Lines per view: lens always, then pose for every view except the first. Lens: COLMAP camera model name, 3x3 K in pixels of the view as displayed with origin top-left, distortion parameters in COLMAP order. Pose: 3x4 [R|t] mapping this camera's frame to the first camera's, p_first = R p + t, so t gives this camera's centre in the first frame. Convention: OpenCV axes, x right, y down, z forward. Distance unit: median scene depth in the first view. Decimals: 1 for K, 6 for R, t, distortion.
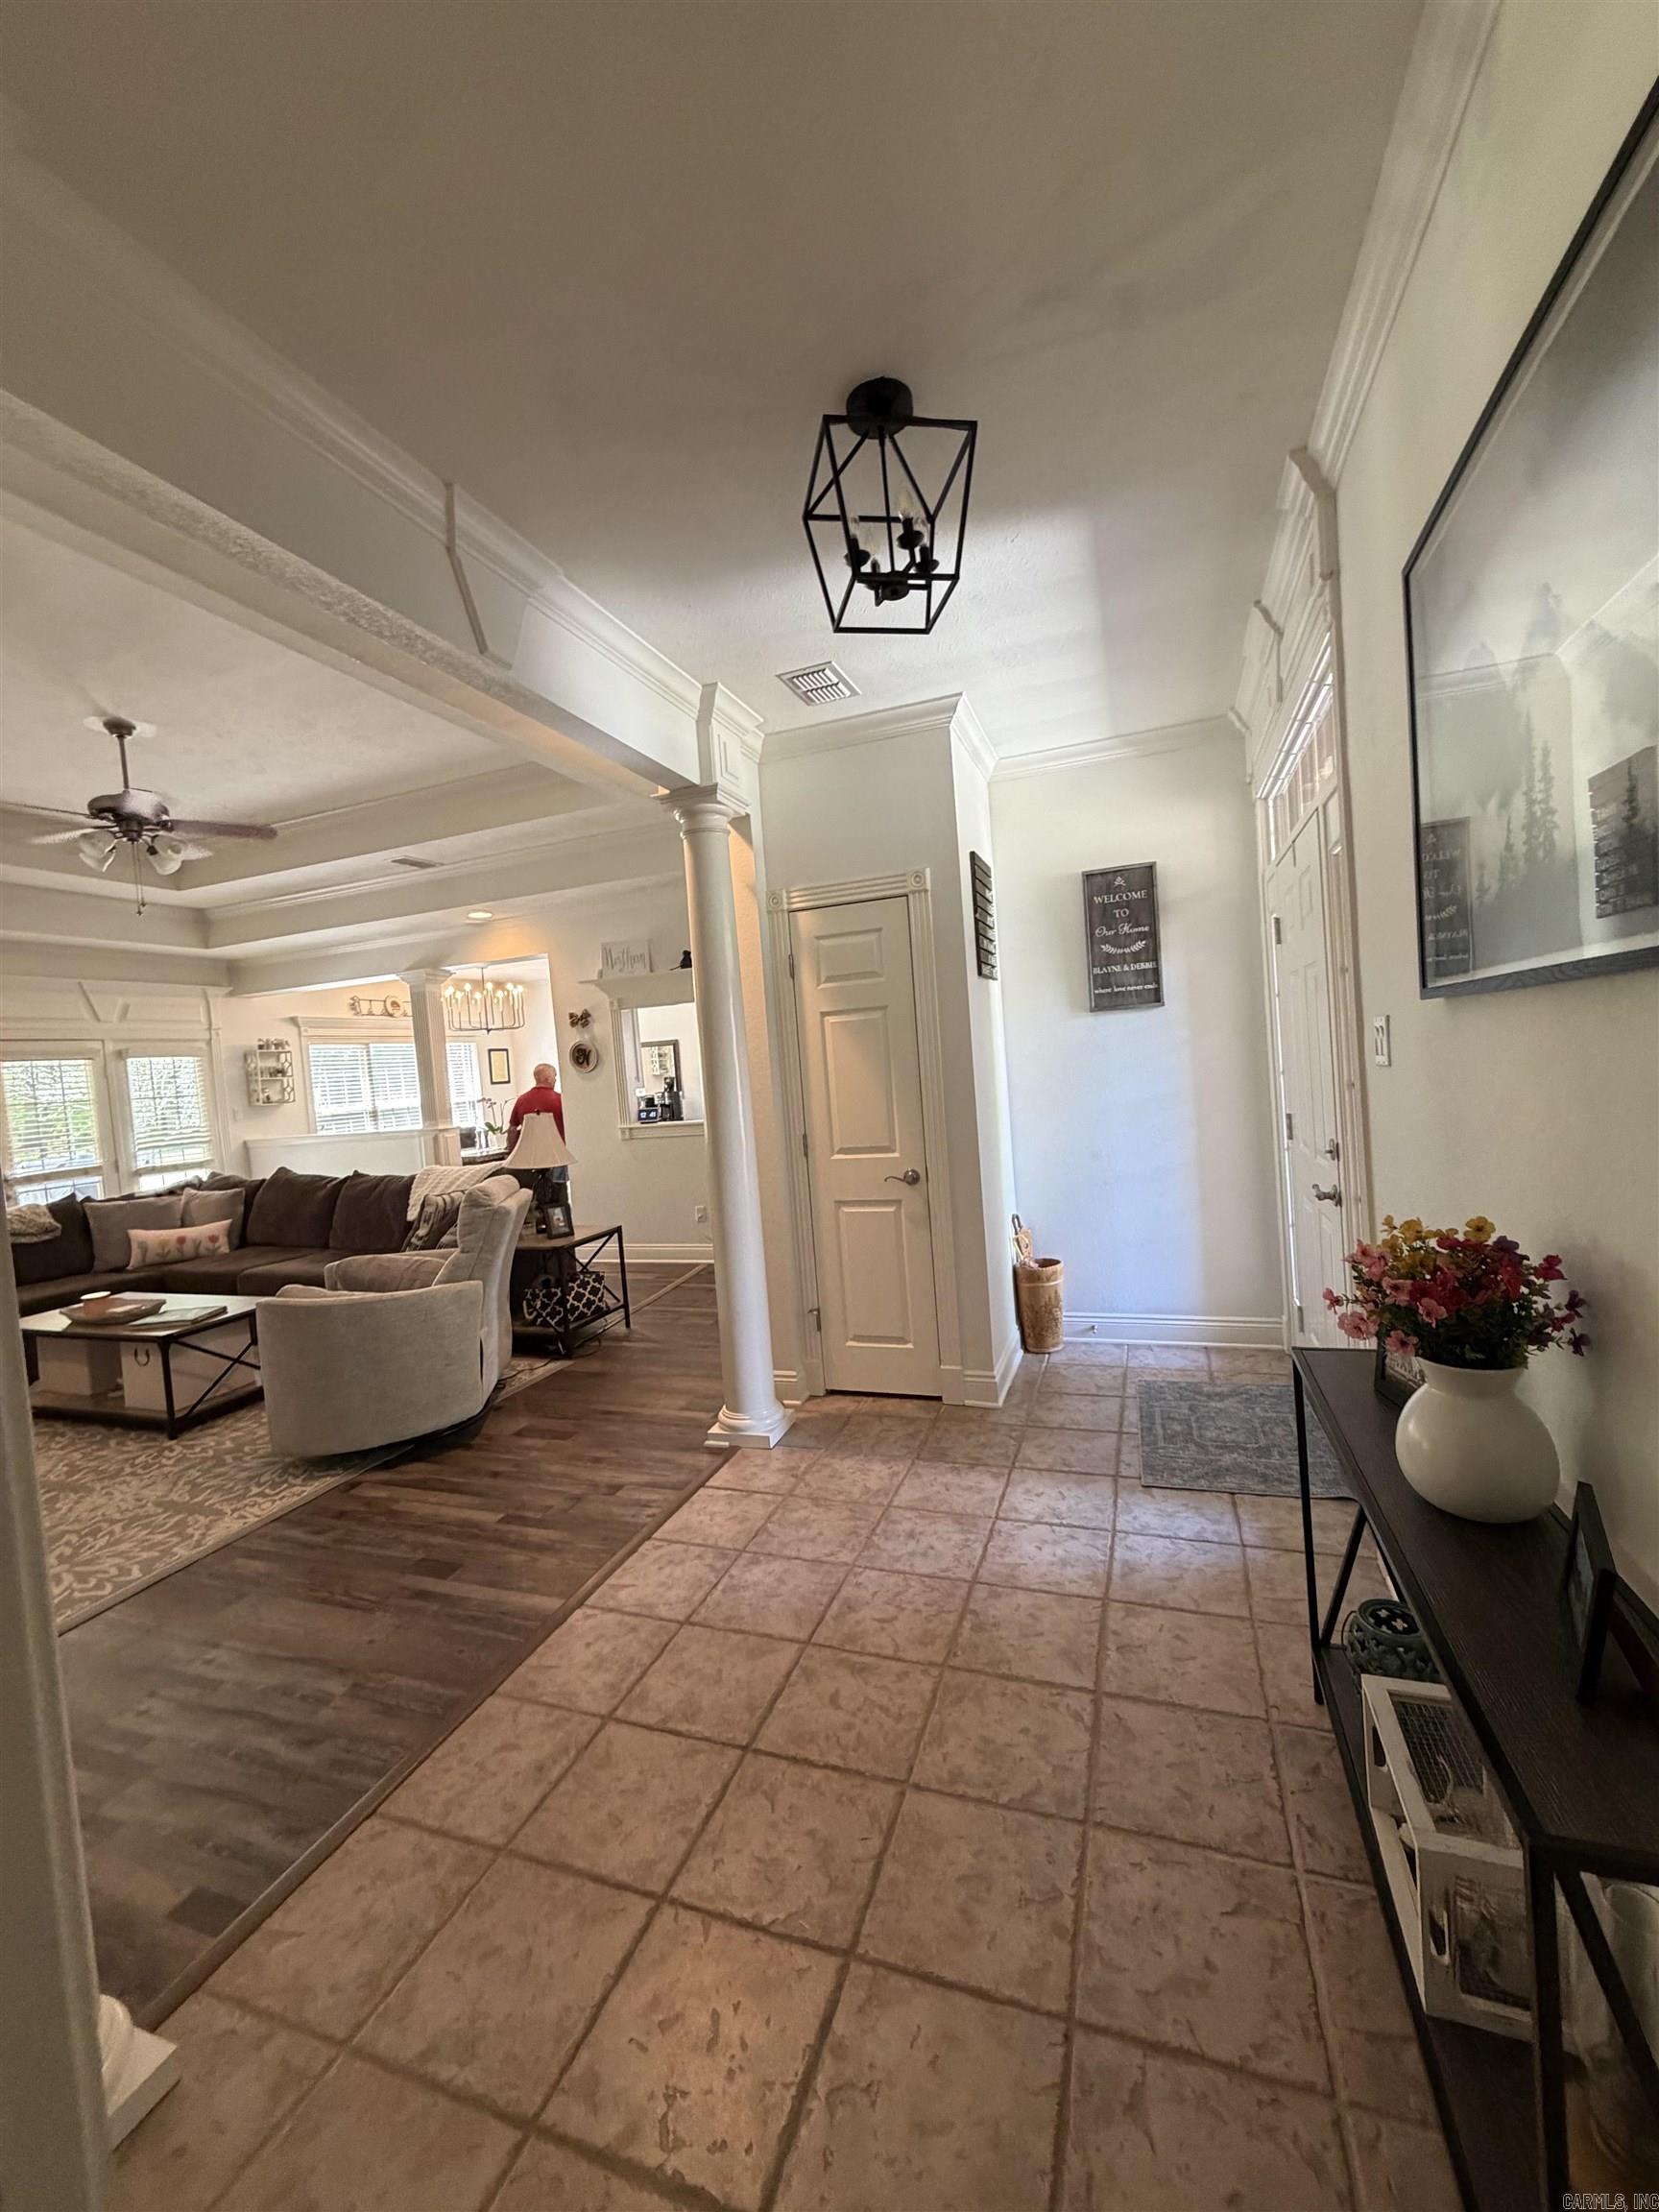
lens RADIAL K [[882.6, 0, 825.5], [0, 882.6, 1097.7], [0, 0, 1]] dist [-0.000903, 0.000281]
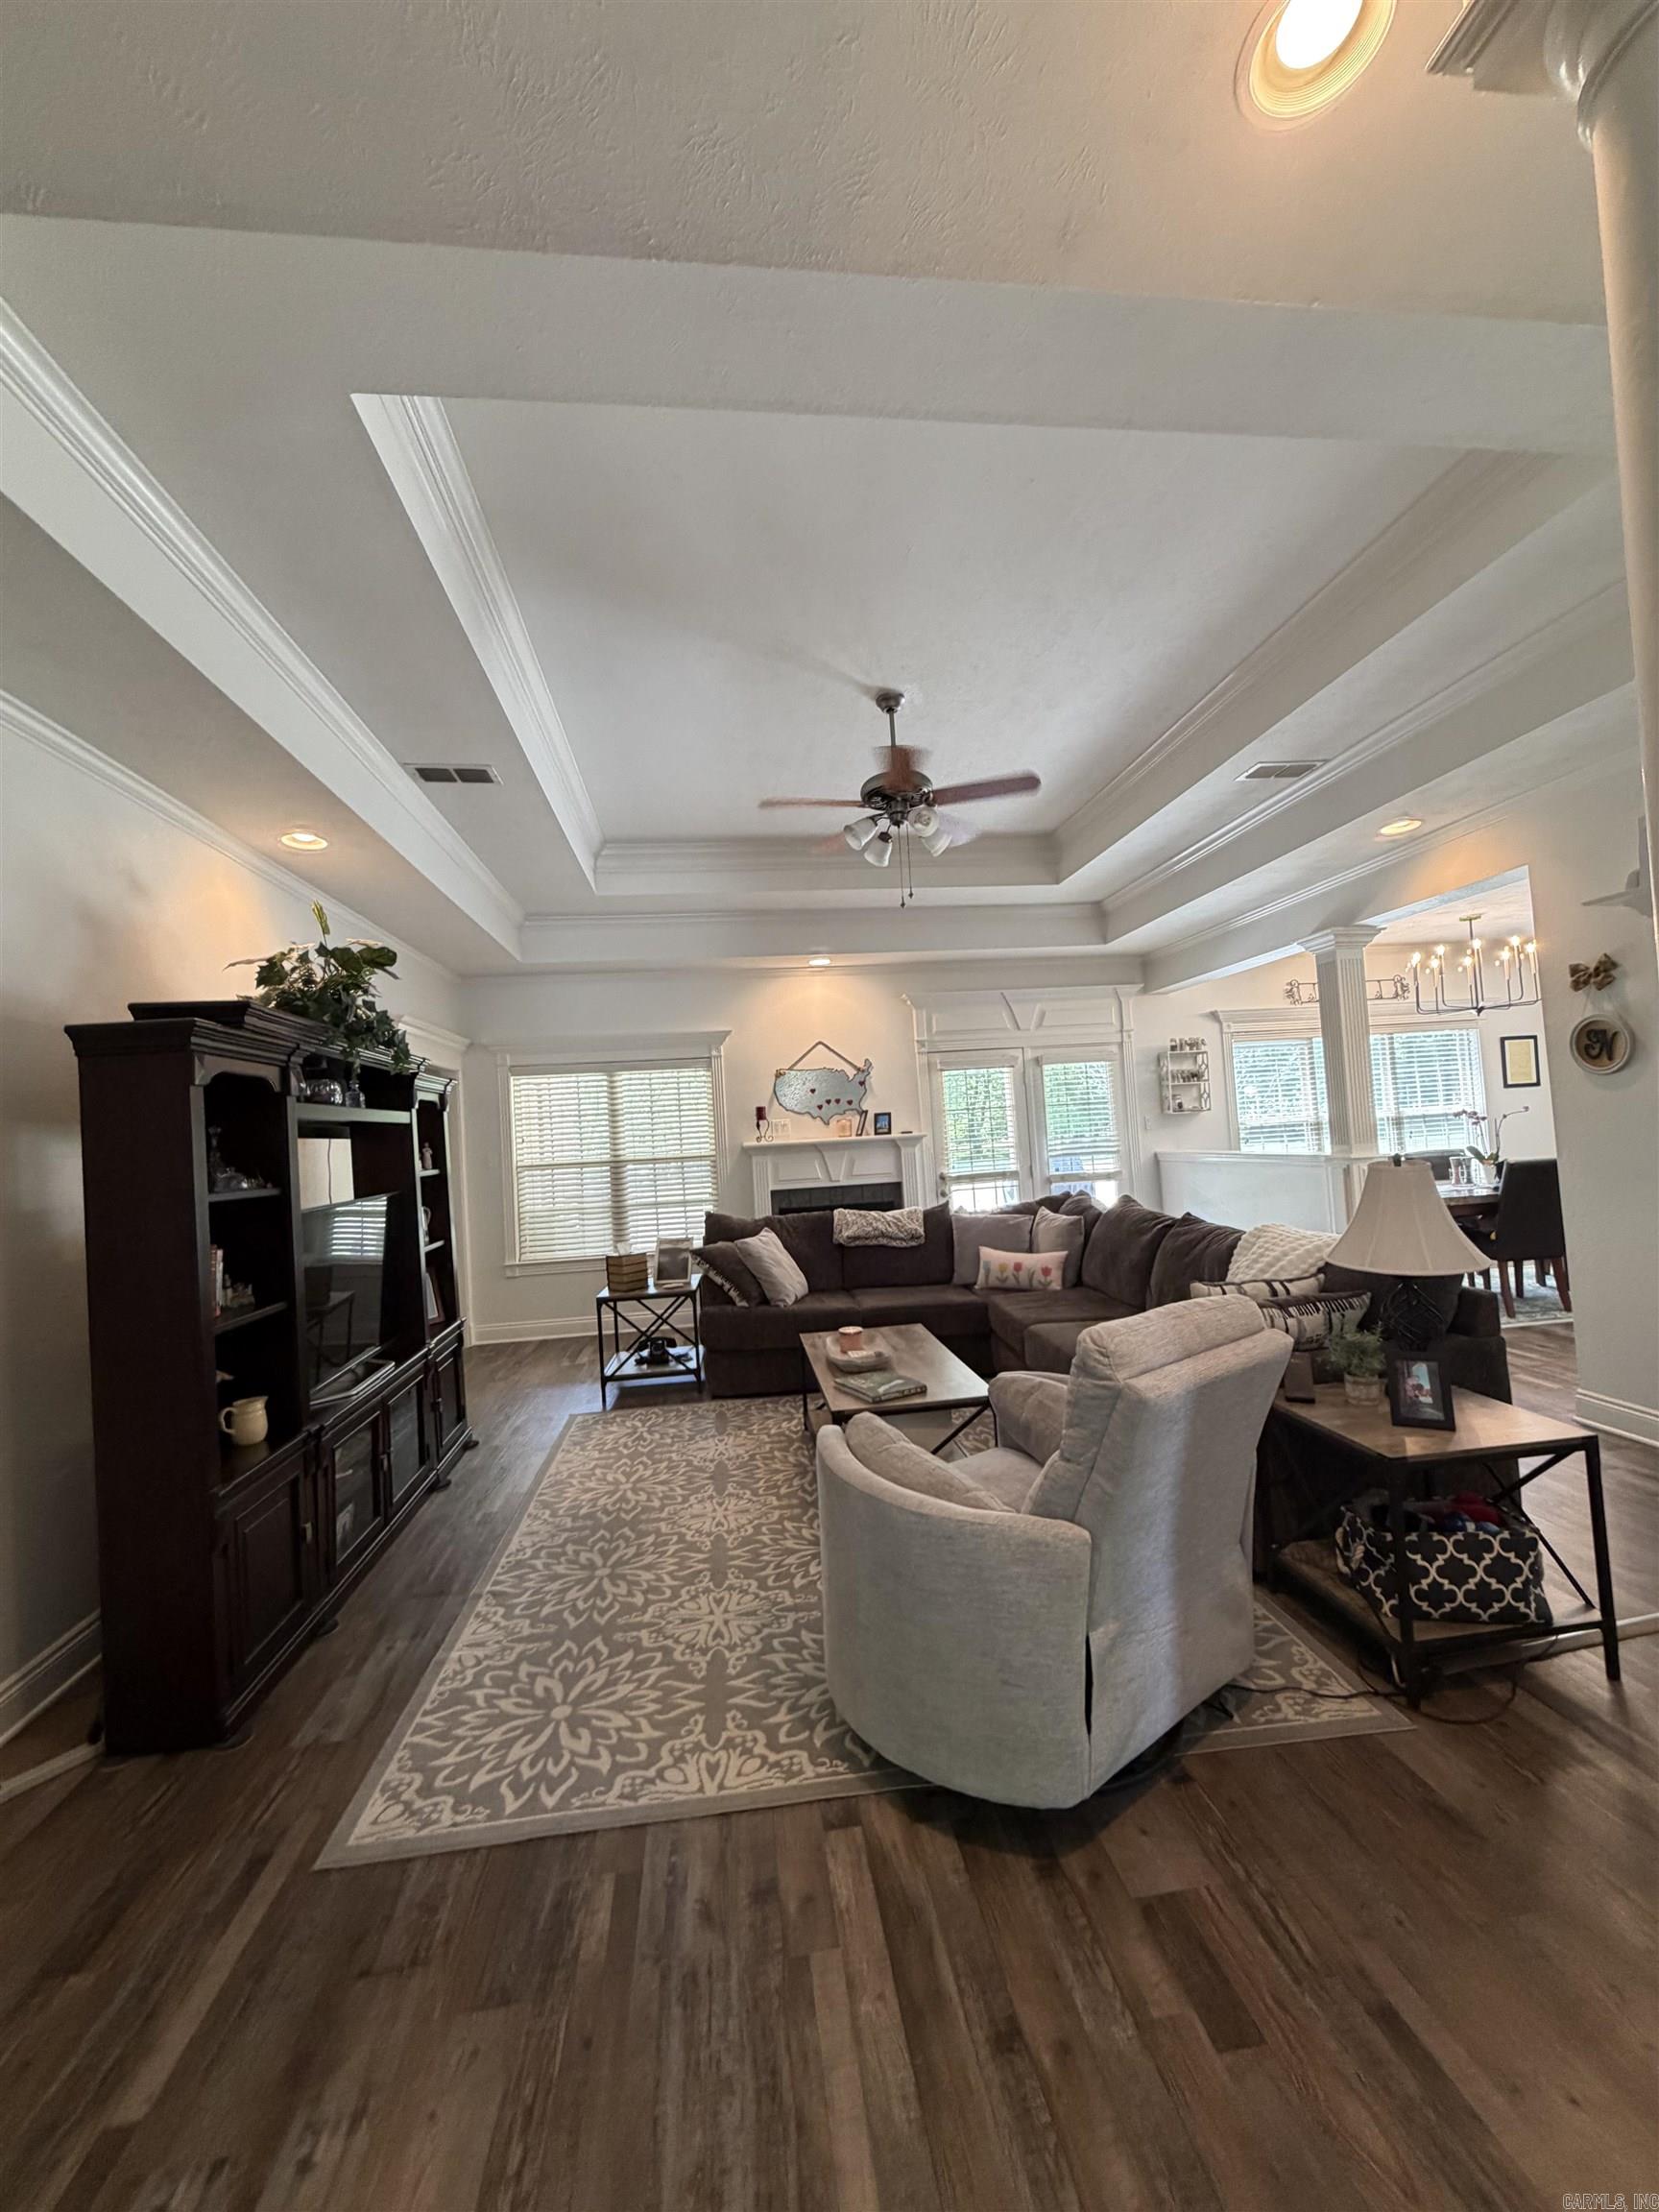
lens RADIAL K [[882.6, 0, 825.5], [0, 882.6, 1097.7], [0, 0, 1]] dist [-0.000903, 0.000281]
pose [[0.464413, 0.011837, -0.885540, -0.022621], [-0.008784, 0.999923, 0.008759, -0.017164], [0.885575, 0.003711, 0.464481, 0.390849]]
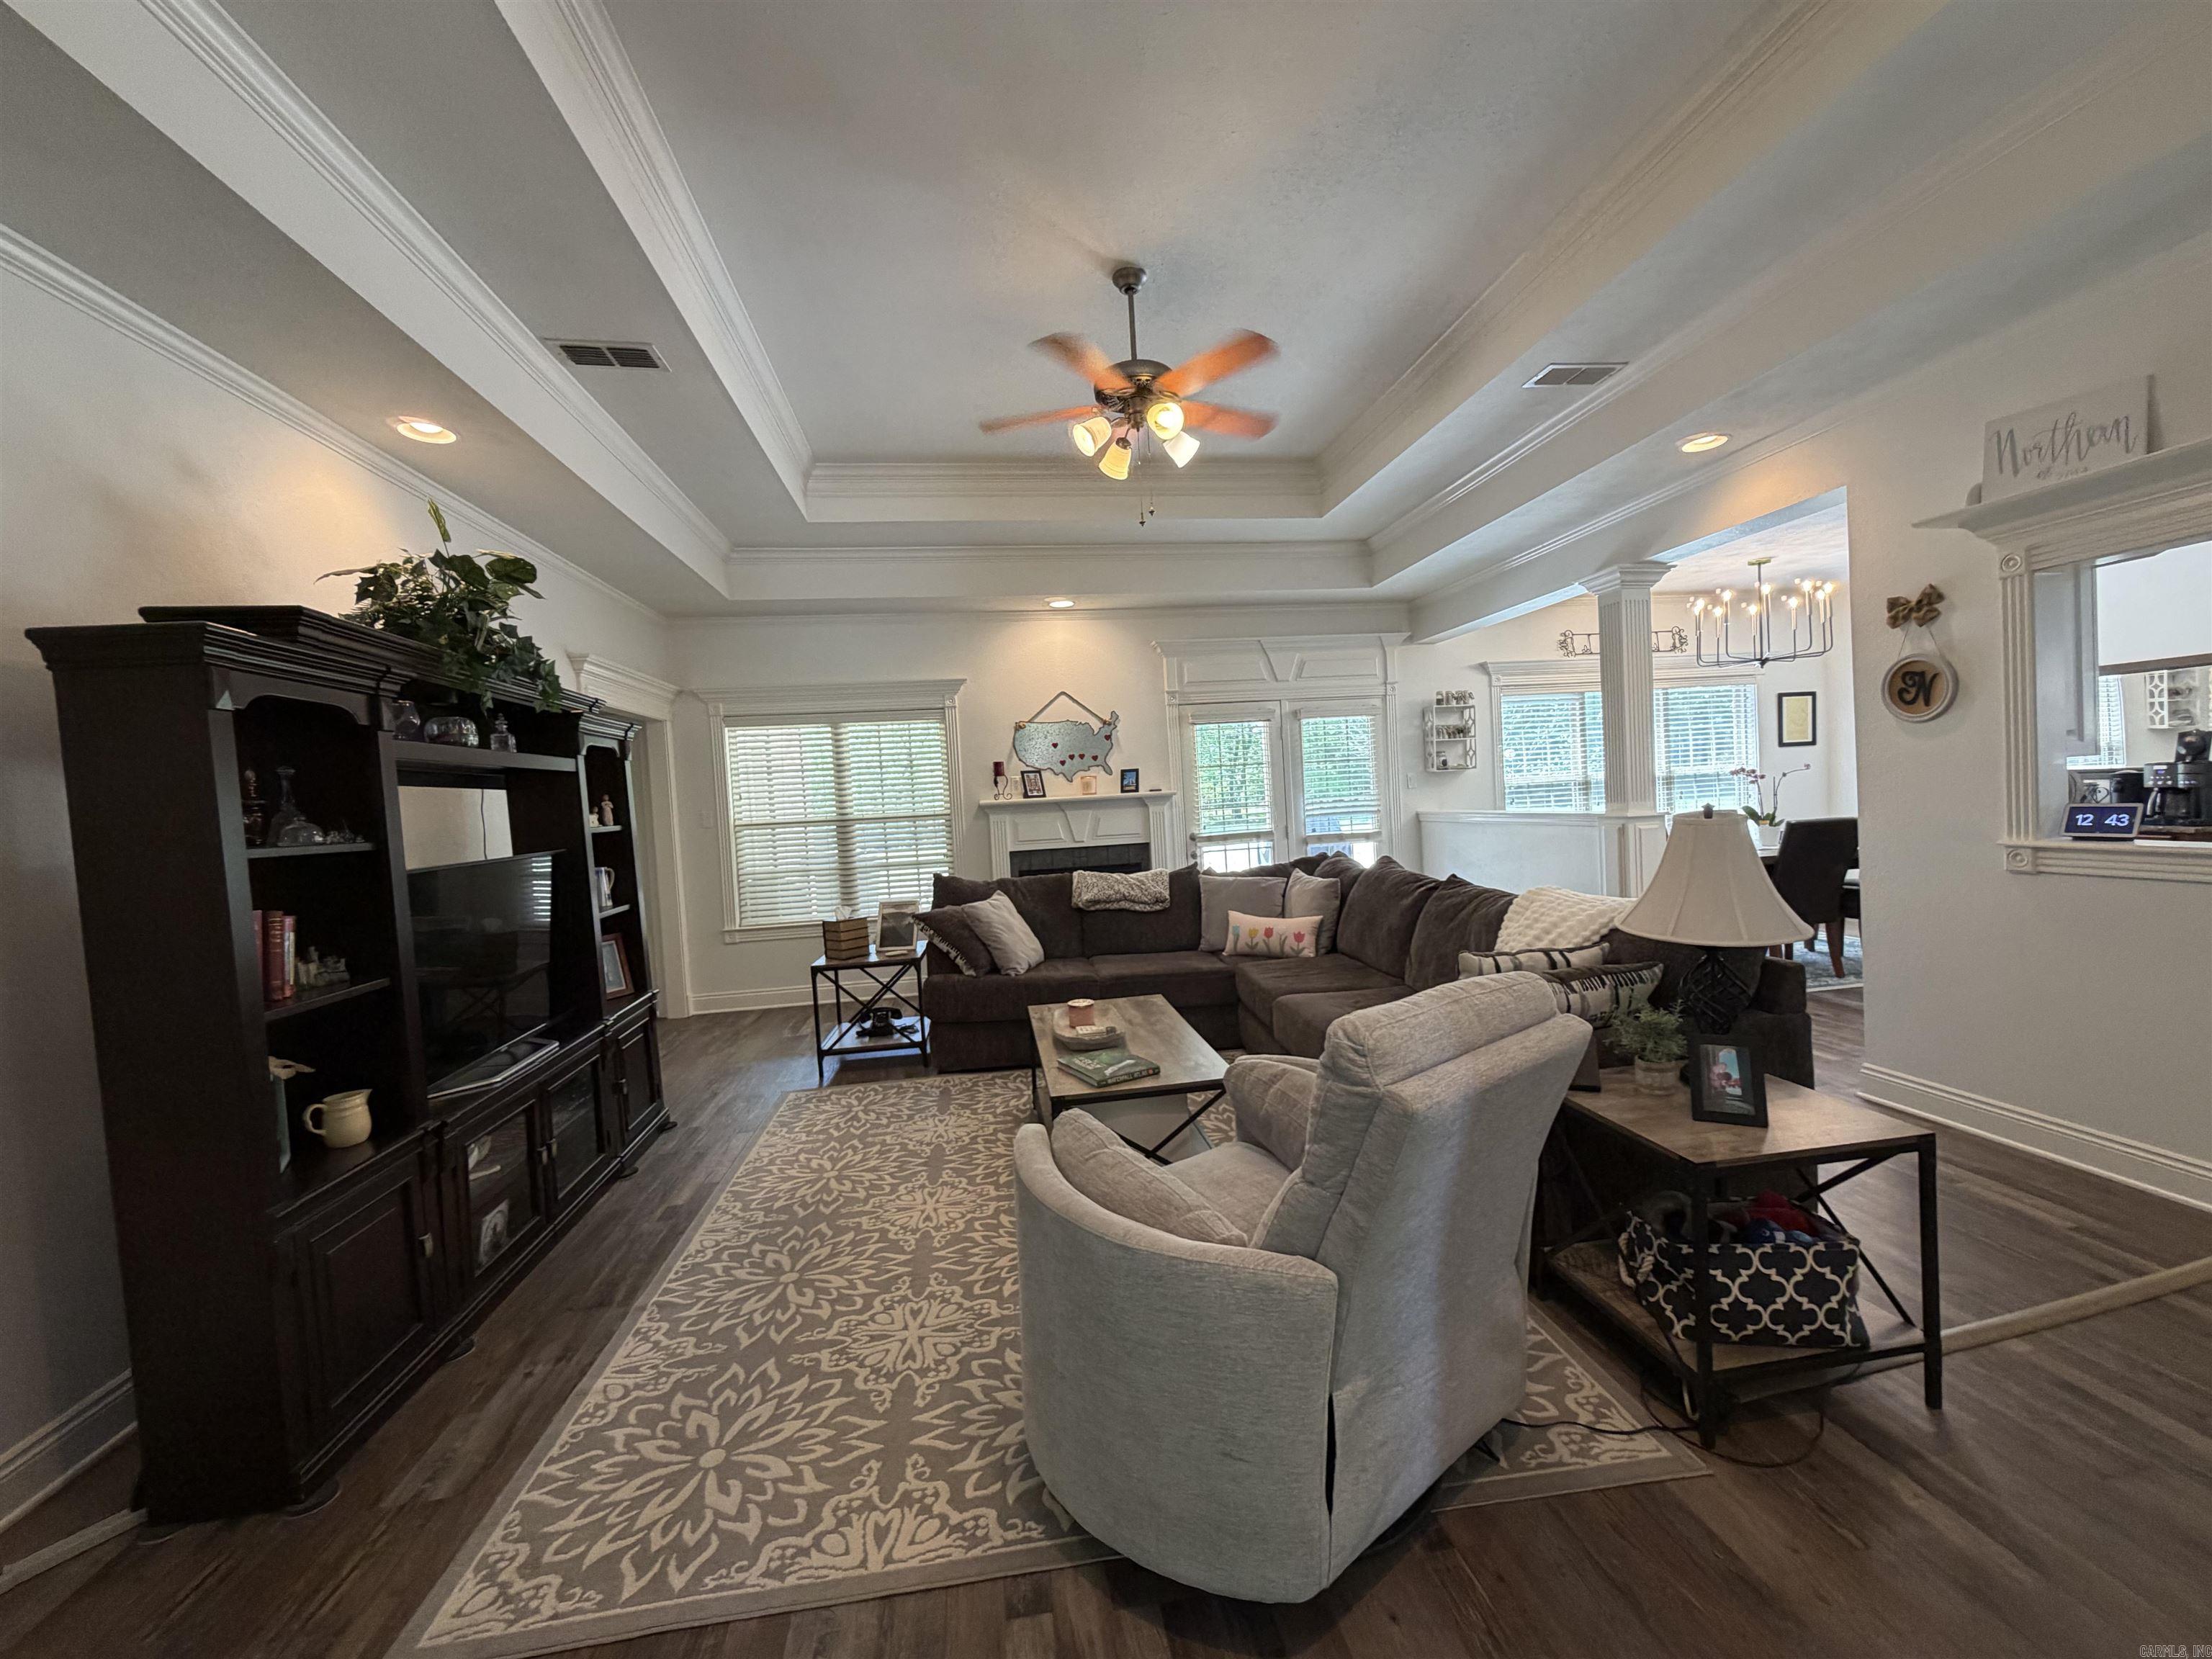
lens RADIAL K [[886.7, 0, 1110.6], [0, 886.7, 828.6], [0, 0, 1]] dist [0.000525, -0.000013]
pose [[0.489153, 0.080034, -0.868518, -0.075160], [-0.013334, 0.996351, 0.084305, -0.005944], [0.872096, -0.029657, 0.488435, 0.442535]]
